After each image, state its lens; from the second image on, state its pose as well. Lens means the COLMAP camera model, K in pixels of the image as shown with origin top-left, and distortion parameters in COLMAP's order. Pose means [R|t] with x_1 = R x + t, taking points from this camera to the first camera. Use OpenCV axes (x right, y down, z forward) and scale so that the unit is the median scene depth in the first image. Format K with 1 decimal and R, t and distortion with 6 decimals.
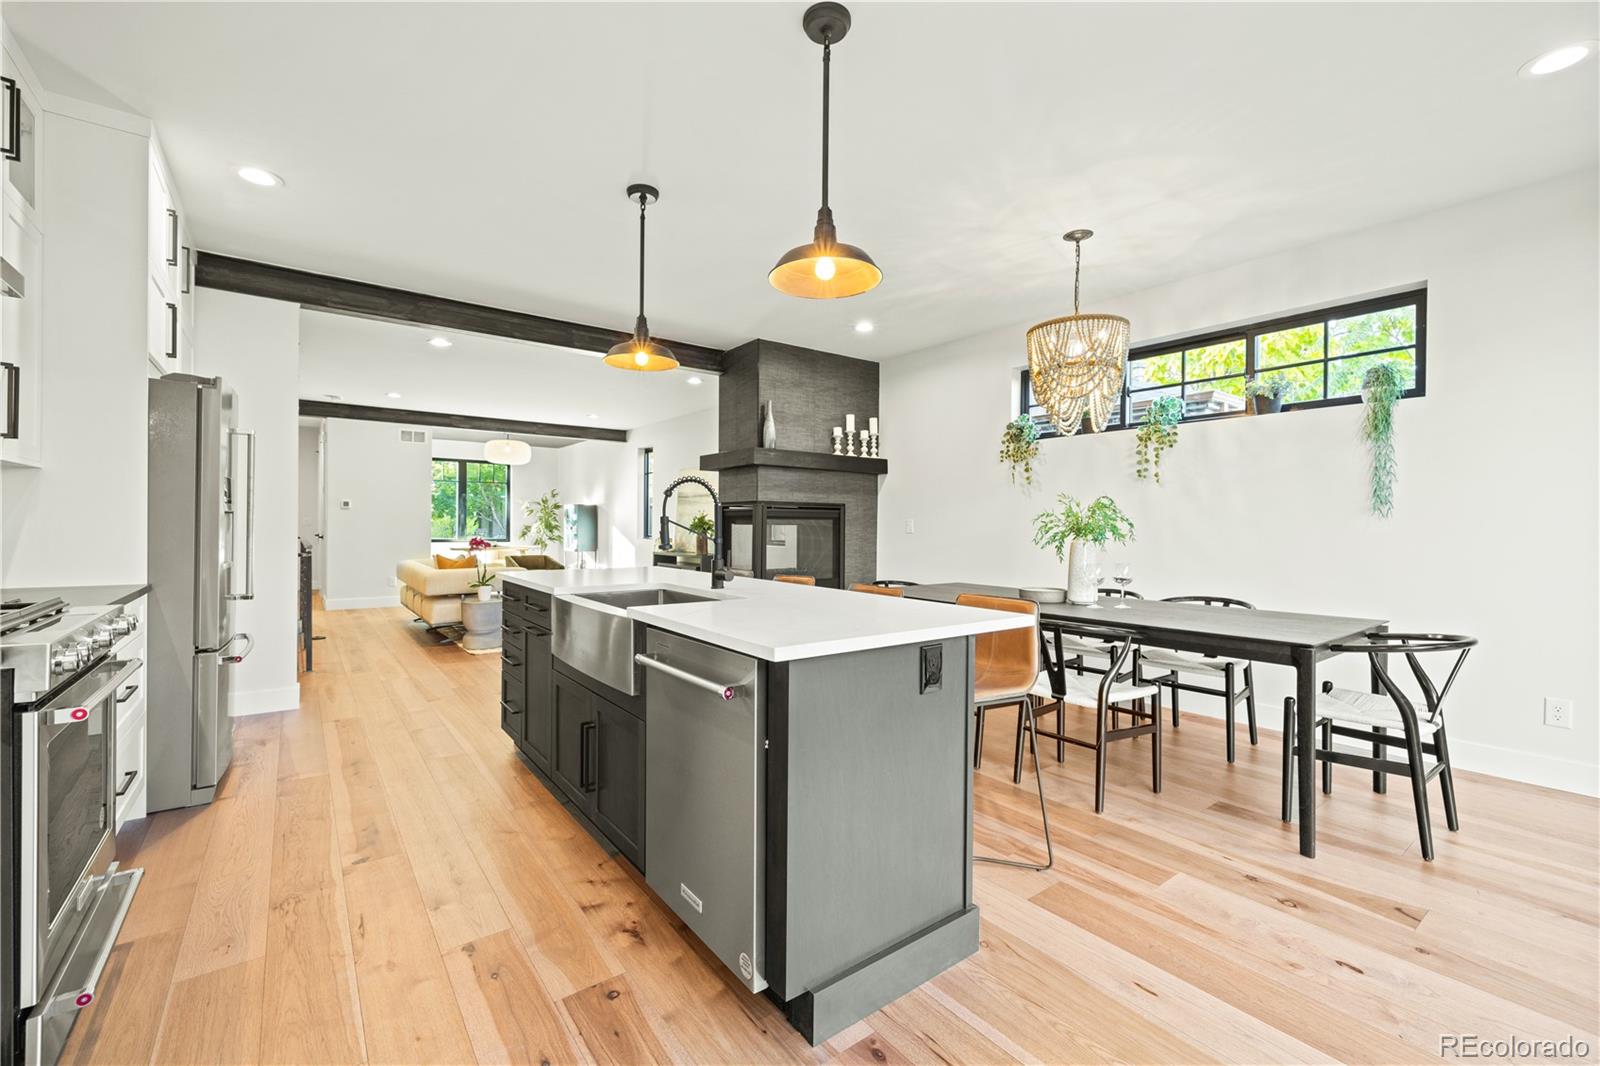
lens RADIAL K [[676.6, 0, 800.0], [0, 676.6, 533.0], [0, 0, 1]] dist [0.000042, -0.000016]
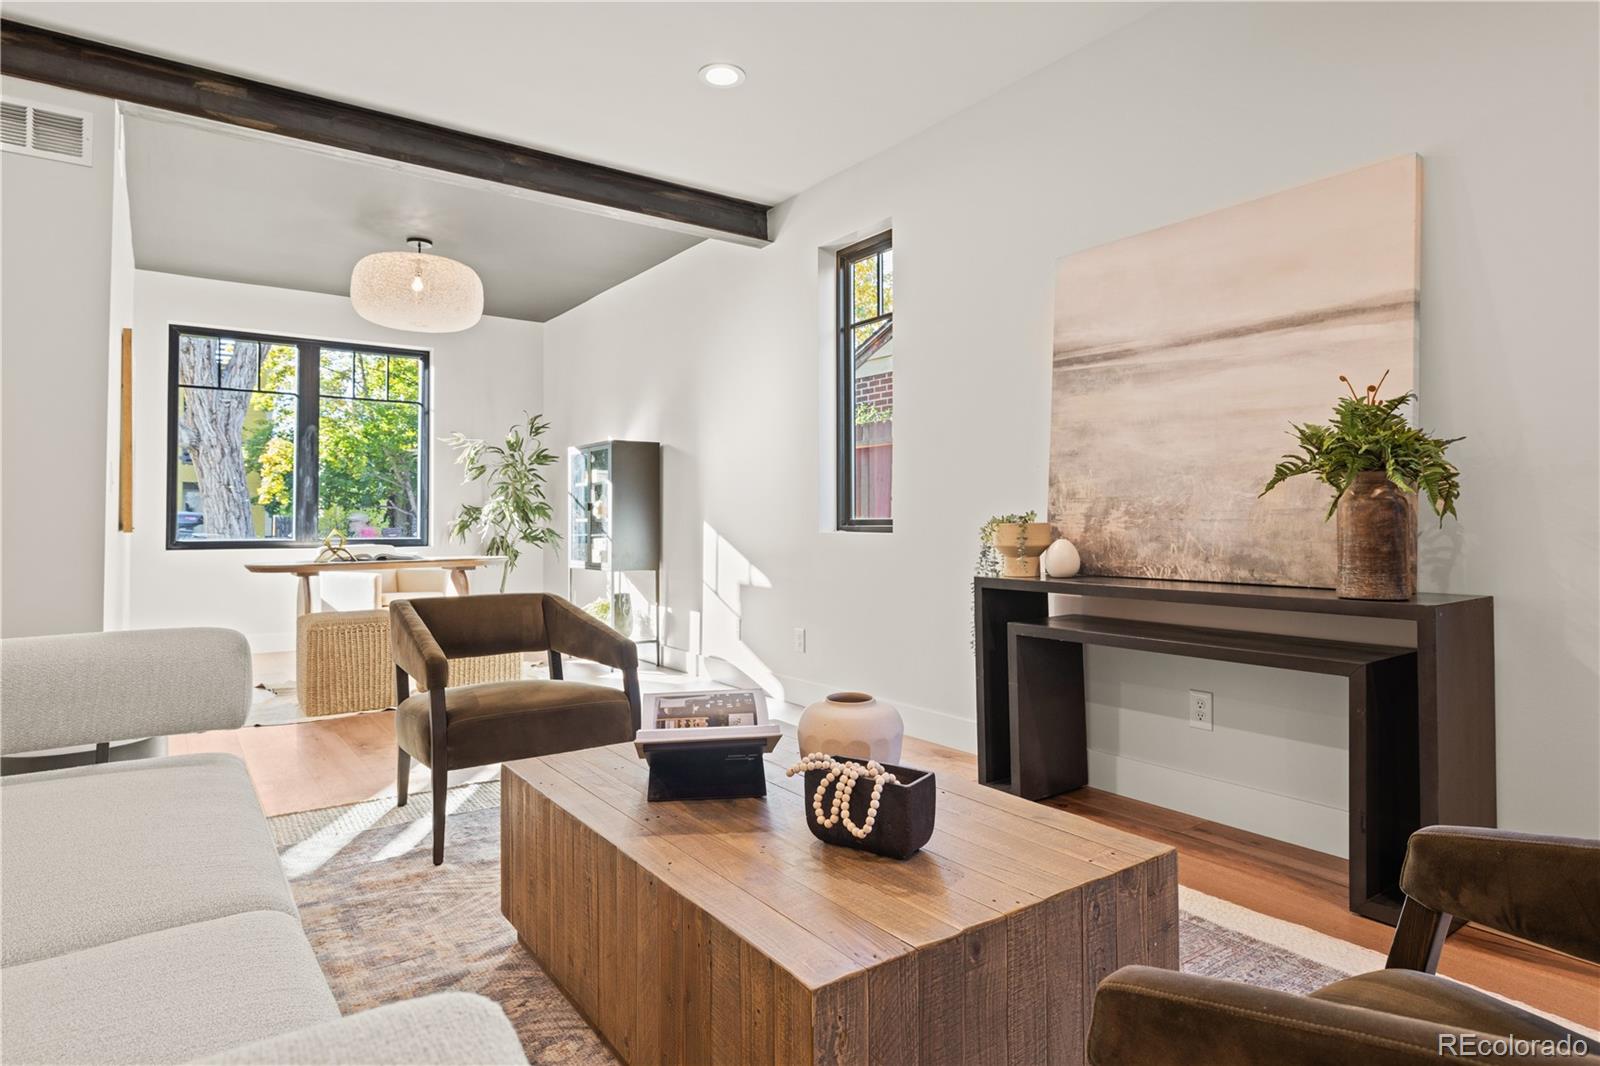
lens RADIAL K [[852.2, 0, 798.9], [0, 852.2, 517.6], [0, 0, 1]] dist [-0.001117, 0.000056]
pose [[0.999866, -0.012781, -0.010259, -0.201695], [0.012609, 0.999782, -0.016657, 0.007488], [0.010469, 0.016525, 0.999809, 0.491499]]
